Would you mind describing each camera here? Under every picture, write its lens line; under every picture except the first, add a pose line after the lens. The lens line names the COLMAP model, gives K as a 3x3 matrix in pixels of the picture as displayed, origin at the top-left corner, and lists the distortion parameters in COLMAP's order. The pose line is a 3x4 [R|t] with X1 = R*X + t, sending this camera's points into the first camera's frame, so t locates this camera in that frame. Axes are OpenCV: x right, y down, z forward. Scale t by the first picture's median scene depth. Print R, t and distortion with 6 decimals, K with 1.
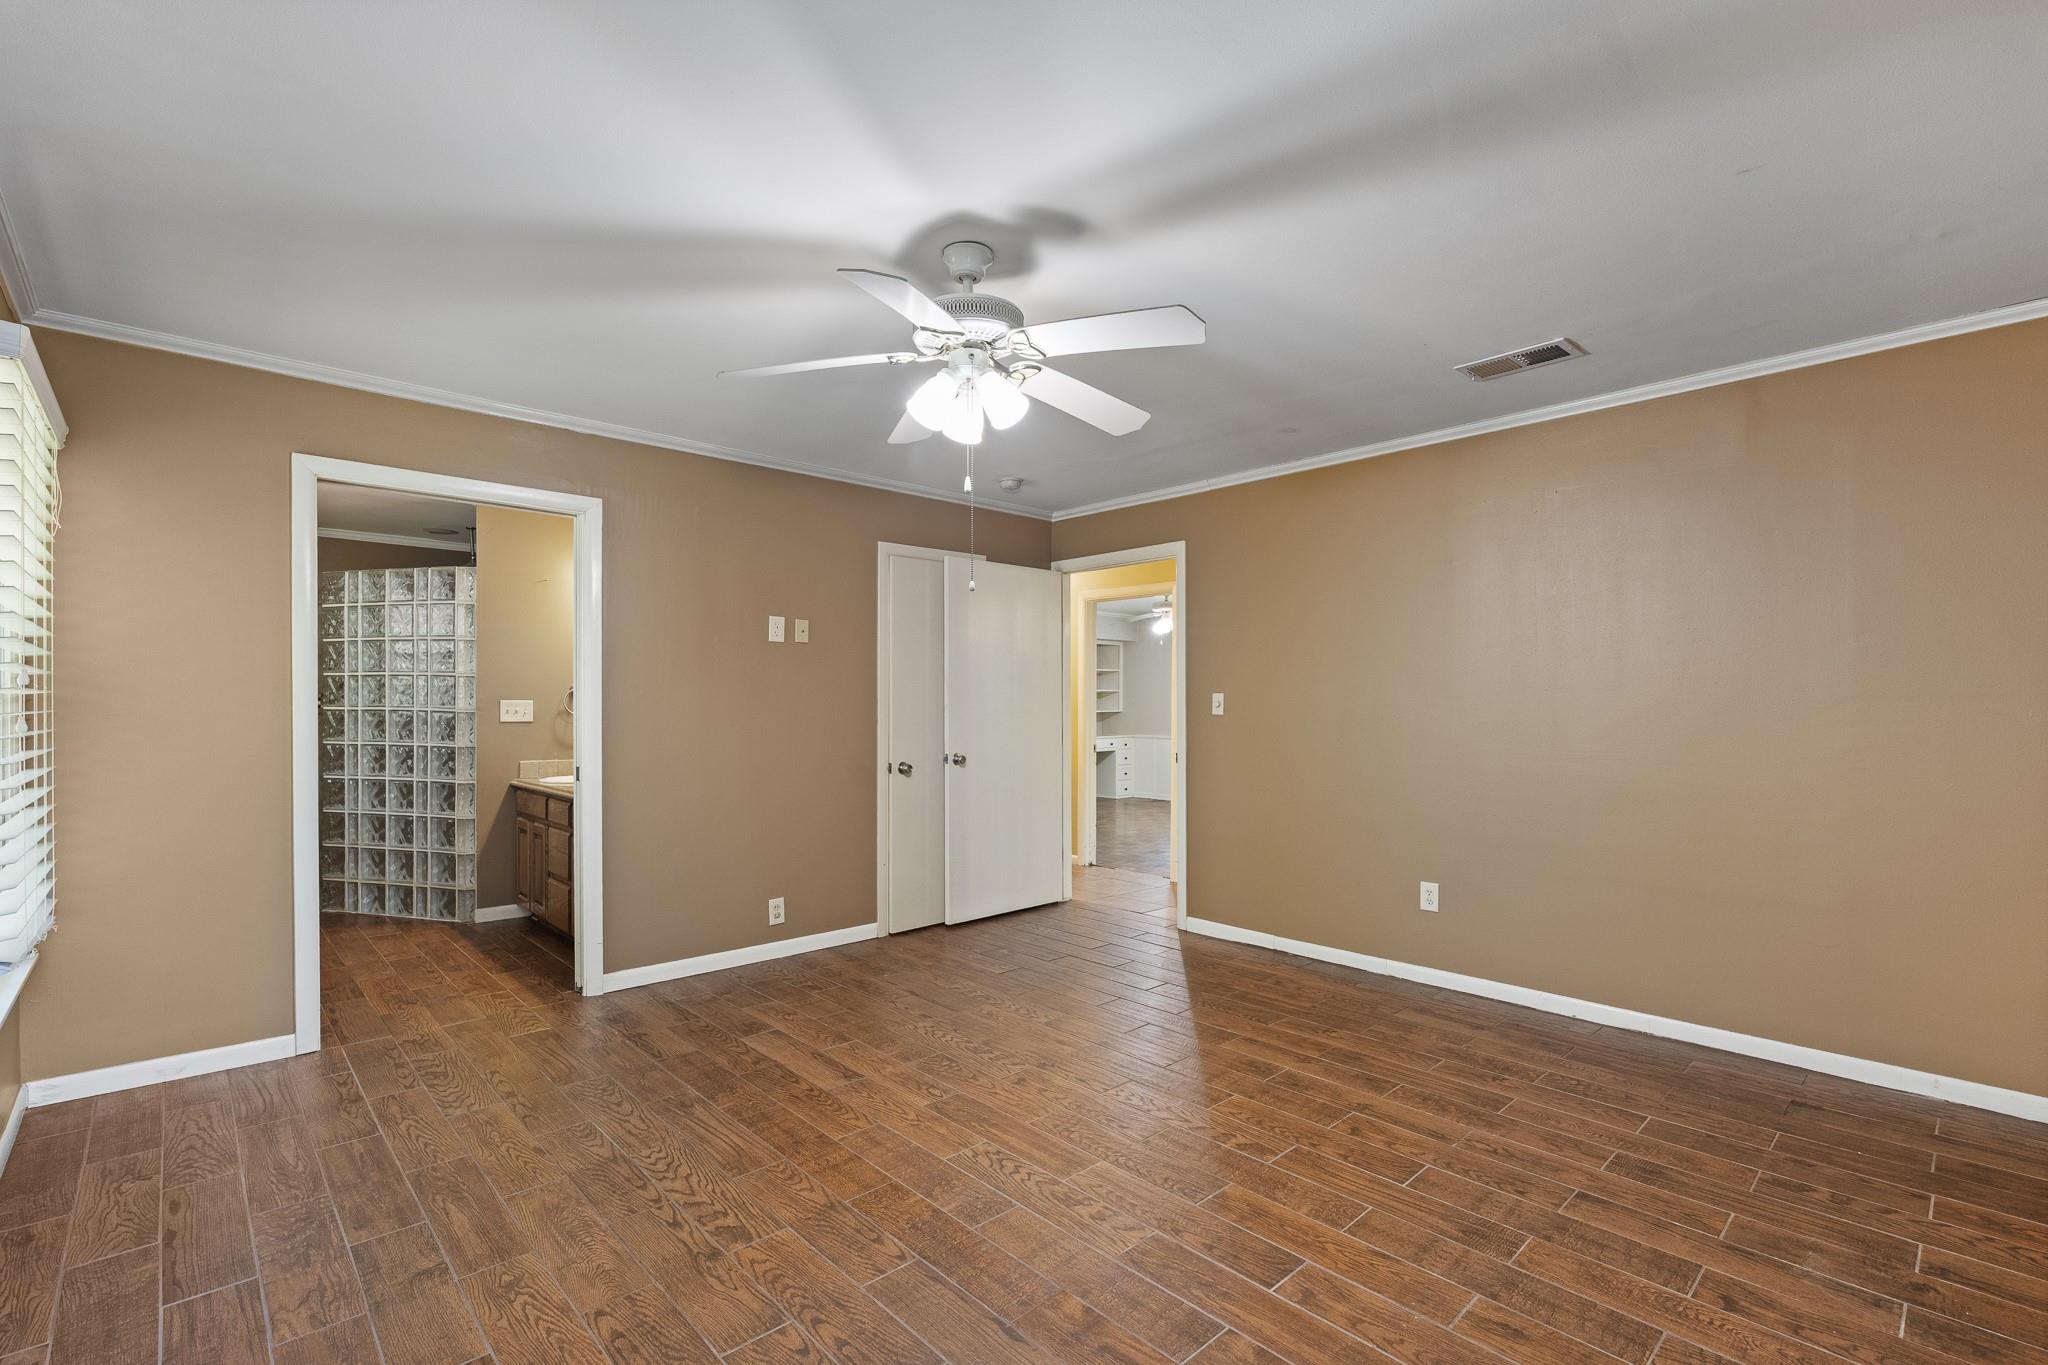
lens RADIAL K [[922.7, 0, 1018.2], [0, 922.7, 713.2], [0, 0, 1]] dist [-0.000816, 0.000284]
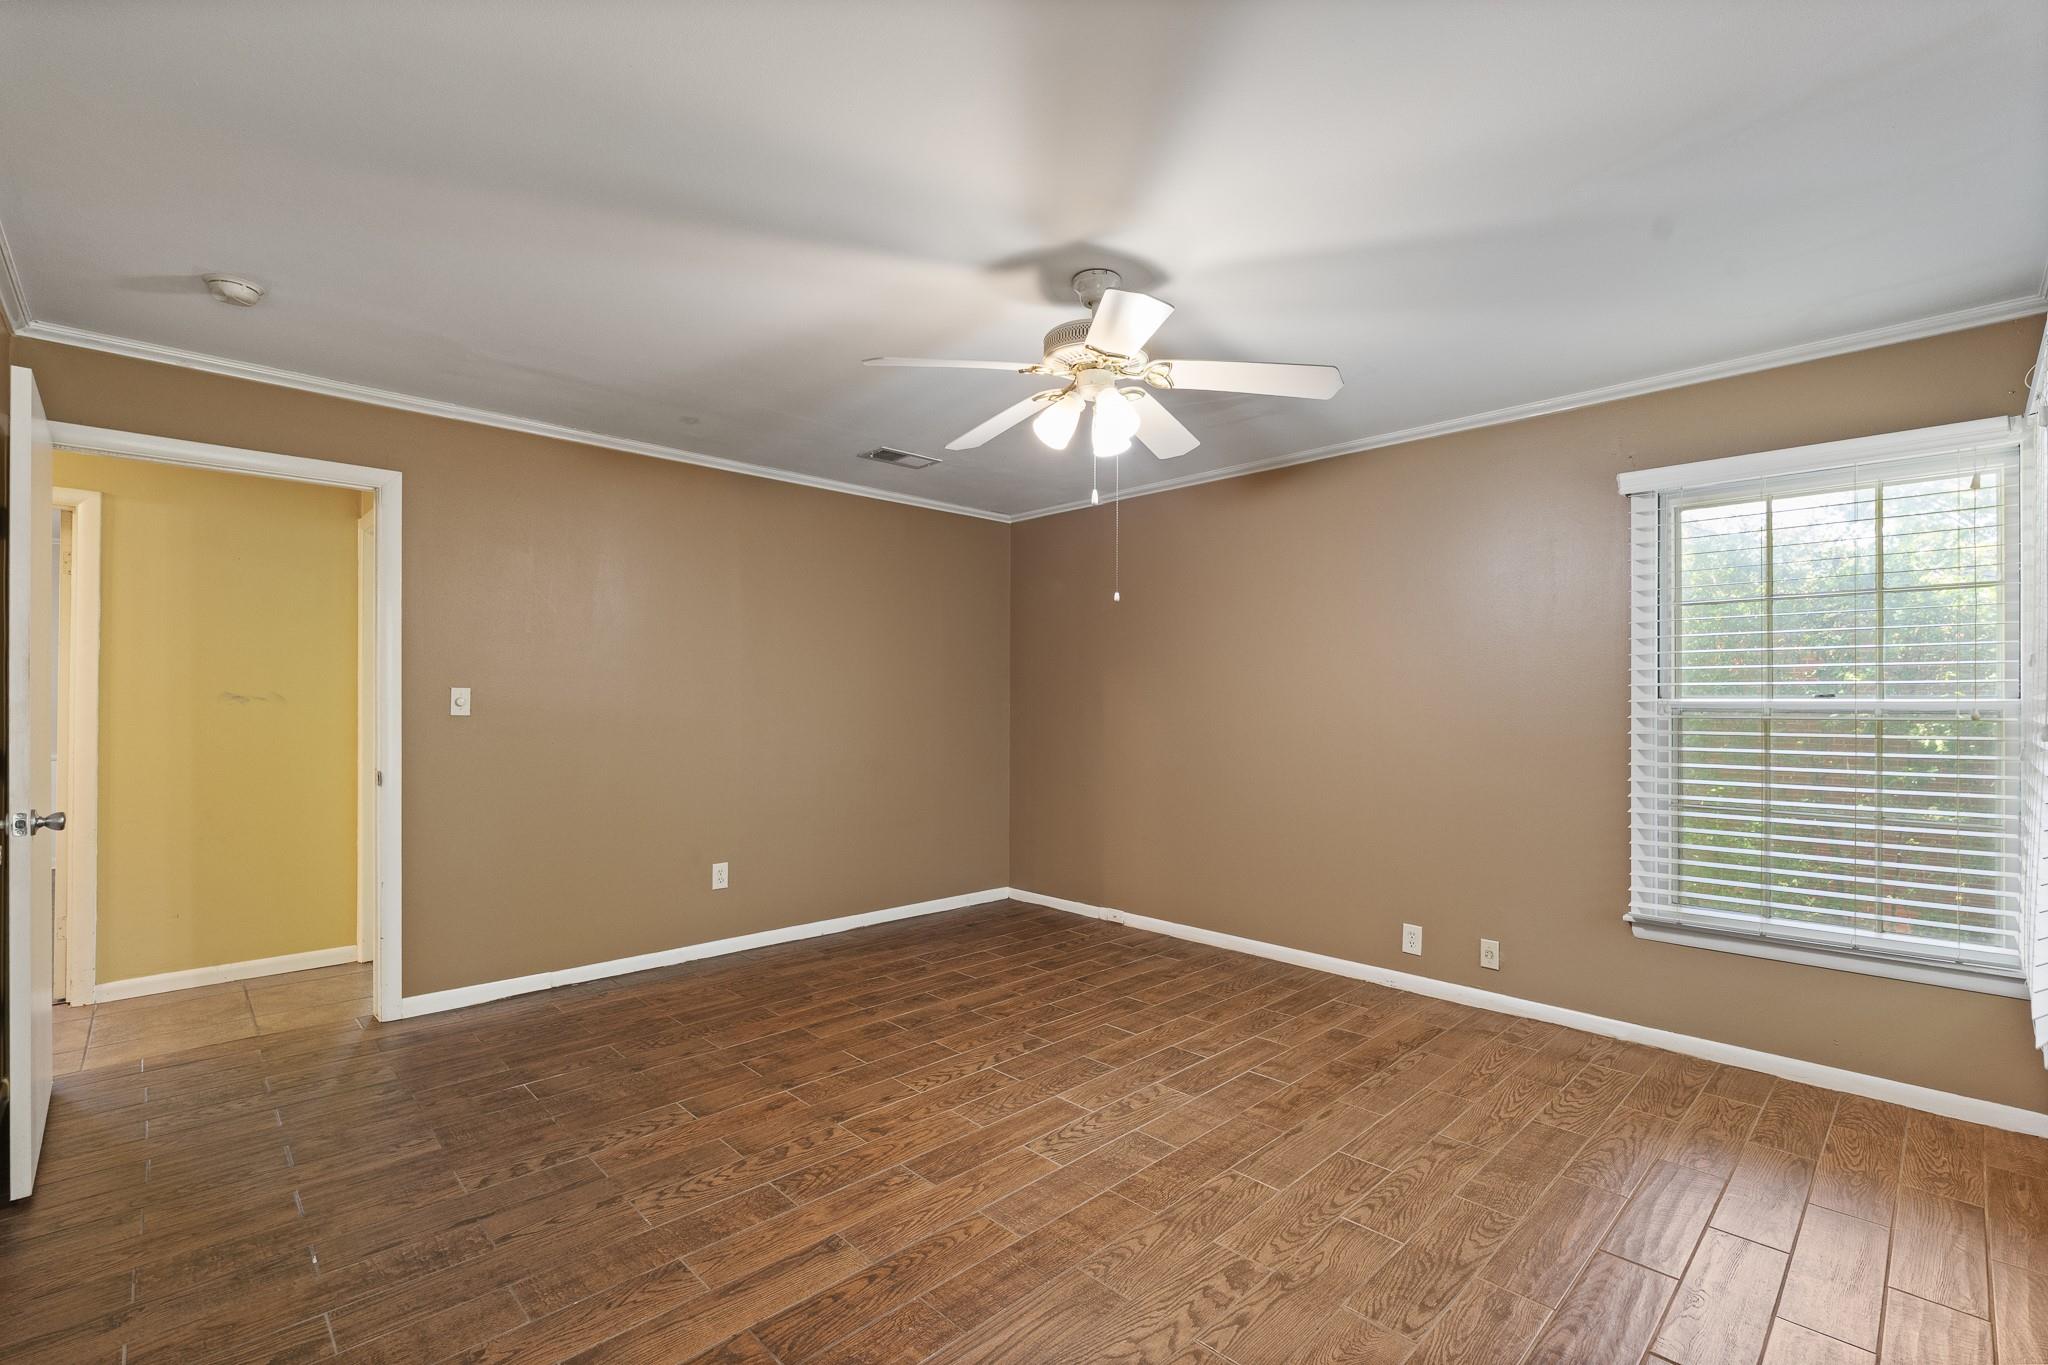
lens RADIAL K [[905.7, 0, 1017.7], [0, 905.7, 698.0], [0, 0, 1]] dist [-0.000843, -0.000090]
pose [[-0.027870, 0.006830, 0.999588, -0.920630], [0.003655, 0.999971, -0.006731, -0.009803], [-0.999605, 0.003466, -0.027894, 0.940387]]
